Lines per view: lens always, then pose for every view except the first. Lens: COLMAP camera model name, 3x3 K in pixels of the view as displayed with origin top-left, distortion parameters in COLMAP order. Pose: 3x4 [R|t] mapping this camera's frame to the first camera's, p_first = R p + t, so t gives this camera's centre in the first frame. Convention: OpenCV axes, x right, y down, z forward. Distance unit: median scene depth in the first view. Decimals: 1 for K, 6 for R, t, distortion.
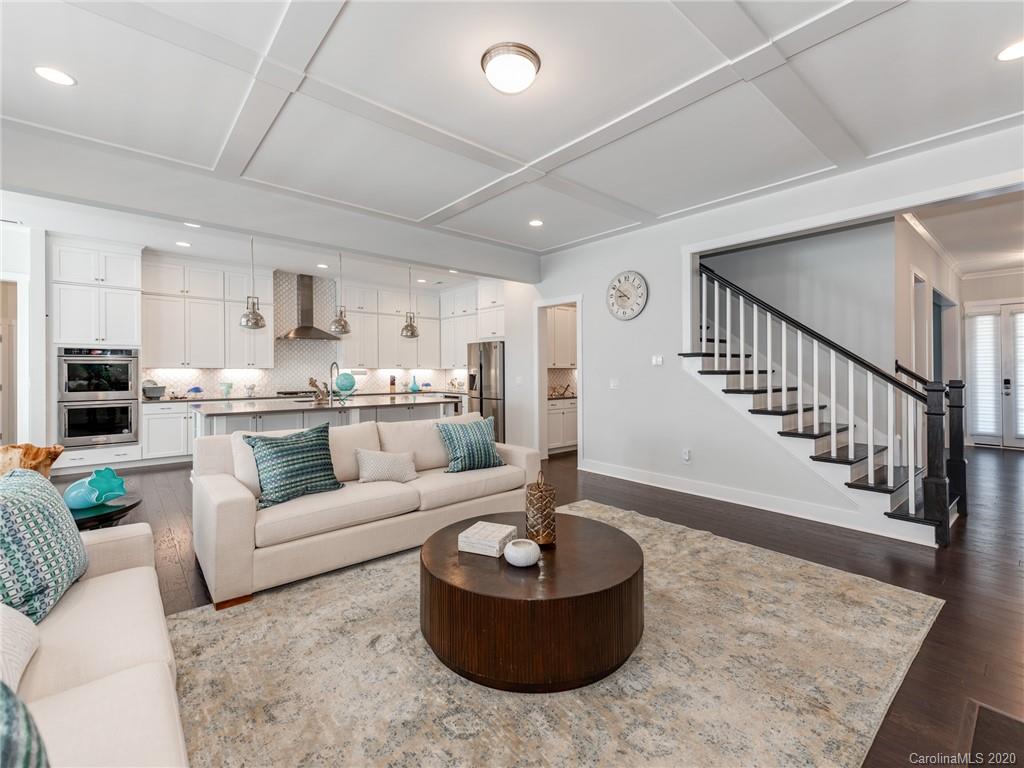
lens RADIAL K [[463.1, 0, 507.9], [0, 463.1, 371.7], [0, 0, 1]] dist [0.001409, 0.000116]
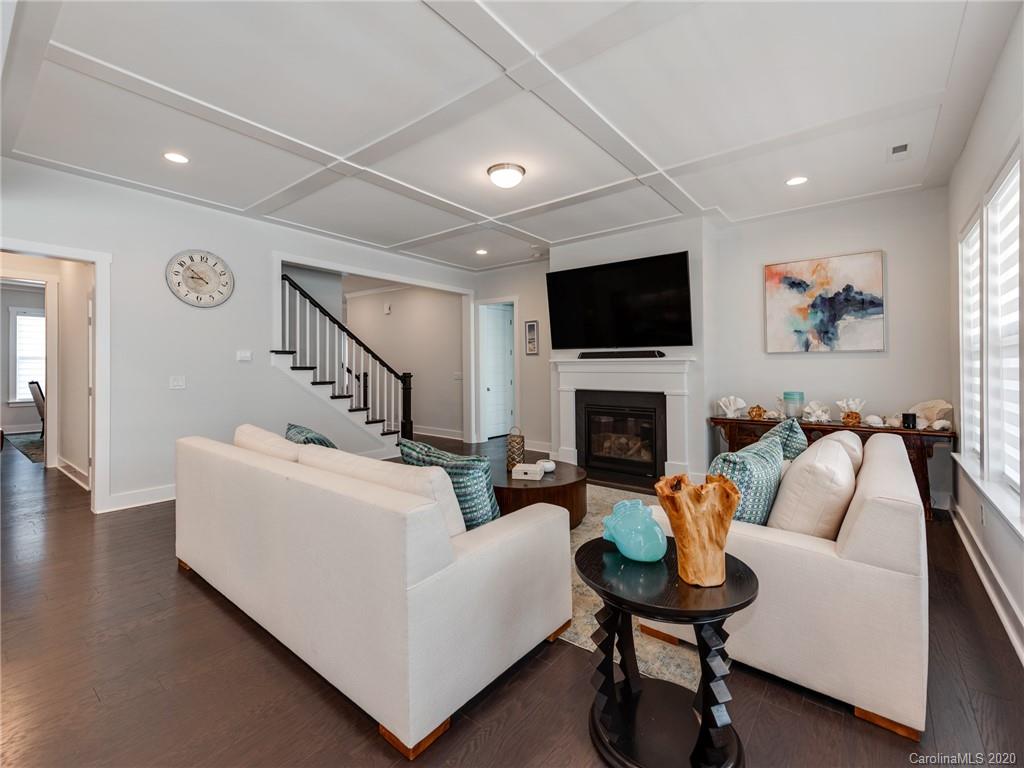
lens RADIAL K [[463.1, 0, 507.9], [0, 463.1, 371.7], [0, 0, 1]] dist [0.001409, 0.000116]
pose [[-0.196622, 0.000230, 0.980479, -0.633792], [-0.002457, 0.999997, -0.000727, 0.007558], [-0.980476, -0.002552, -0.196621, 0.548064]]
